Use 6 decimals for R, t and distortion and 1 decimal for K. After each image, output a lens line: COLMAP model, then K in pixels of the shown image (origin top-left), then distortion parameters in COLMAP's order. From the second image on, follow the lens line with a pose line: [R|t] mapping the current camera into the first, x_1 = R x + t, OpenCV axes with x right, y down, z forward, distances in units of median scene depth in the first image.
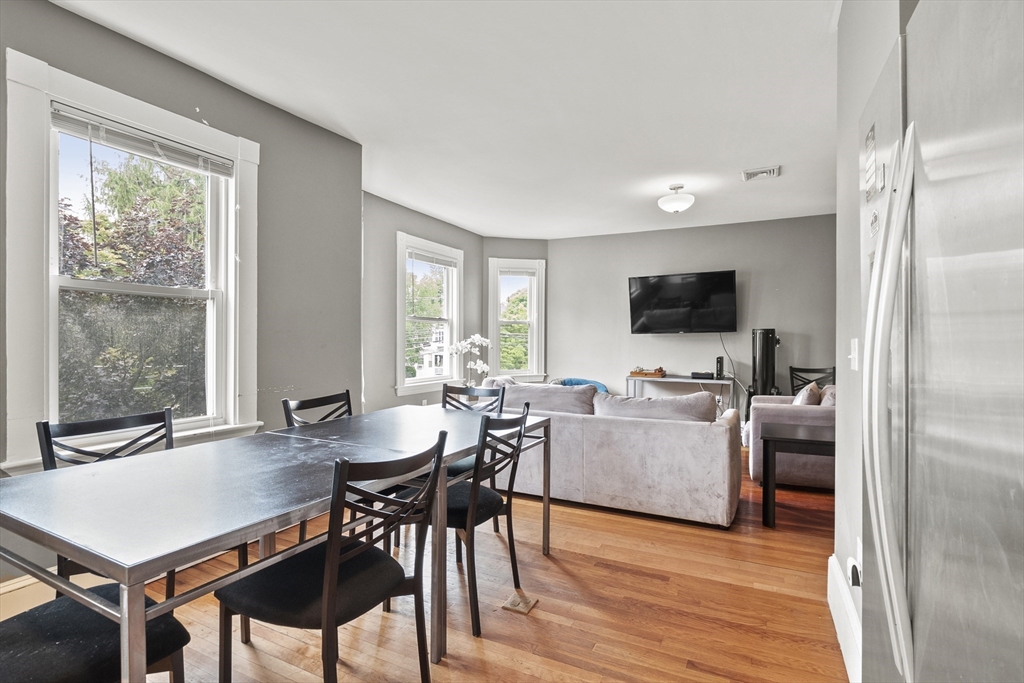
lens RADIAL K [[482.6, 0, 529.2], [0, 482.6, 341.3], [0, 0, 1]] dist [-0.000278, -0.000361]
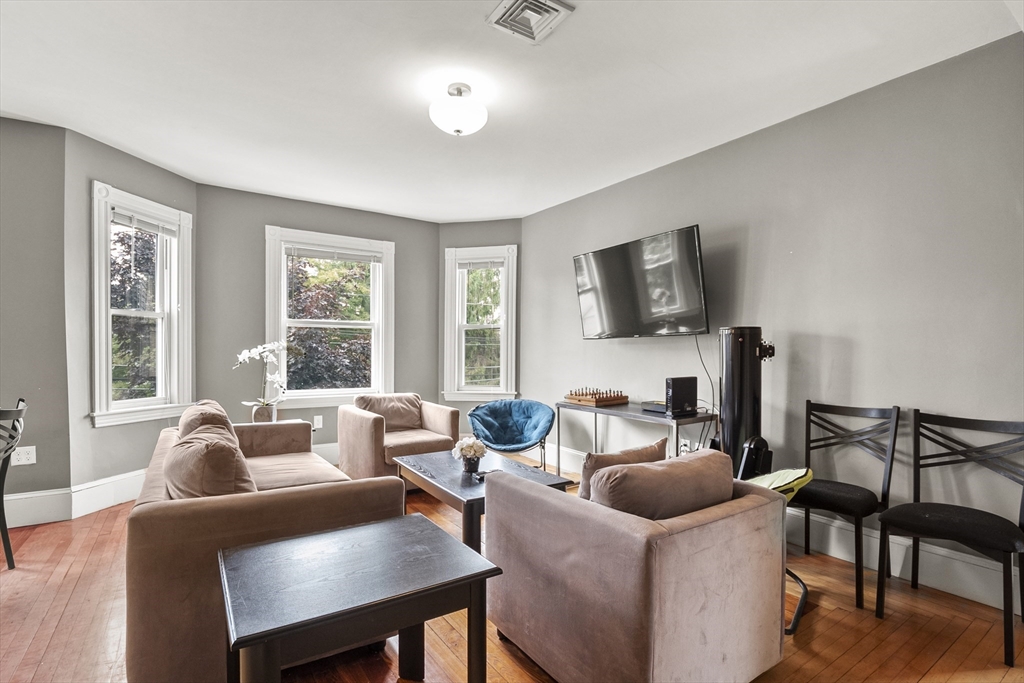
lens RADIAL K [[490.5, 0, 514.6], [0, 490.5, 352.1], [0, 0, 1]] dist [-0.008336, -0.000941]
pose [[0.875501, 0.005064, -0.483190, 0.429256], [-0.005044, 0.999986, 0.001342, 0.001712], [0.483190, 0.001262, 0.875515, 0.329012]]
